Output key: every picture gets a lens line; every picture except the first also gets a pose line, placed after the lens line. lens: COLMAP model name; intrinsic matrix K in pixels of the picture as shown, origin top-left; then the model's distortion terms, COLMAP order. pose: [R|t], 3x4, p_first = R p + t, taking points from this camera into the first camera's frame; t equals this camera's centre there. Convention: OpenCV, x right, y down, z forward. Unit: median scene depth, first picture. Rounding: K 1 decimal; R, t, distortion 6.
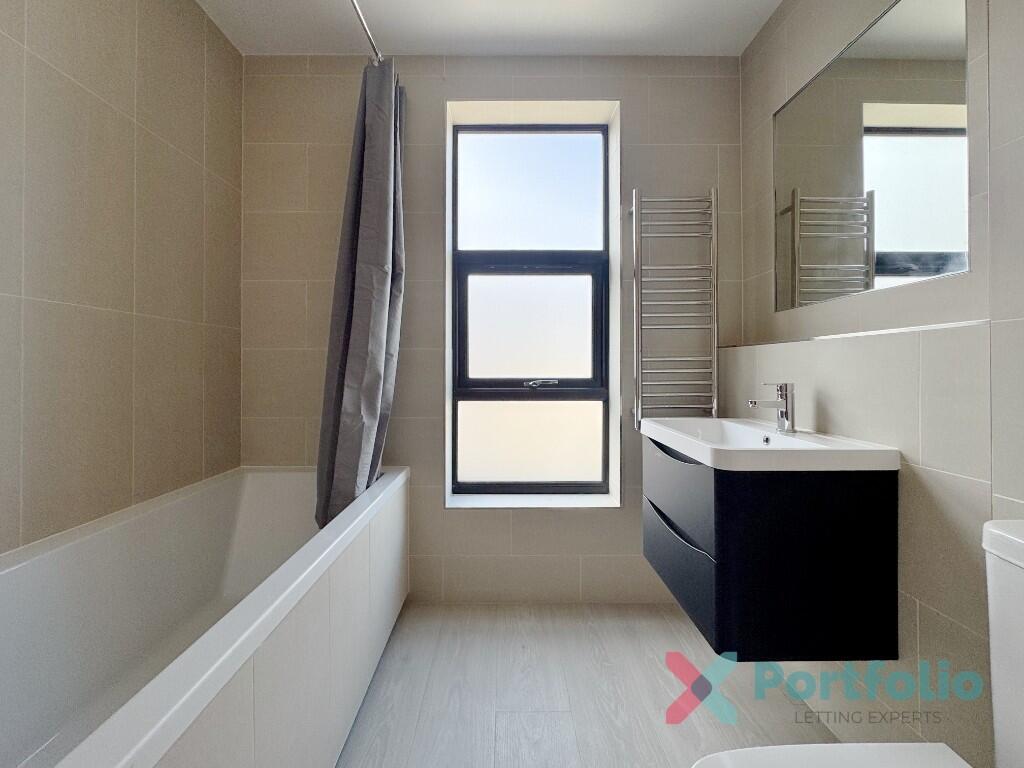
lens RADIAL K [[424.5, 0, 518.7], [0, 424.5, 368.0], [0, 0, 1]] dist [-0.003122, -0.001507]
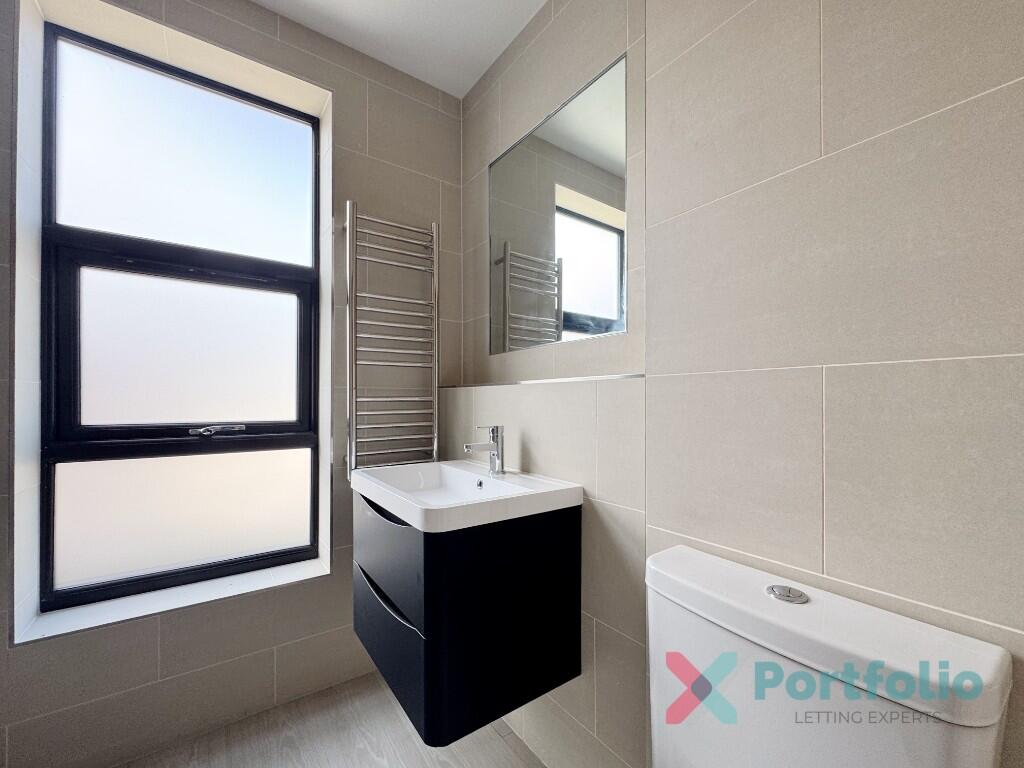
lens RADIAL K [[422.0, 0, 515.3], [0, 422.0, 399.3], [0, 0, 1]] dist [0.000887, -0.001163]
pose [[0.827270, 0.006978, 0.561762, 0.081062], [-0.003942, 0.999970, -0.006616, -0.017856], [-0.561791, 0.003259, 0.827273, 0.113786]]
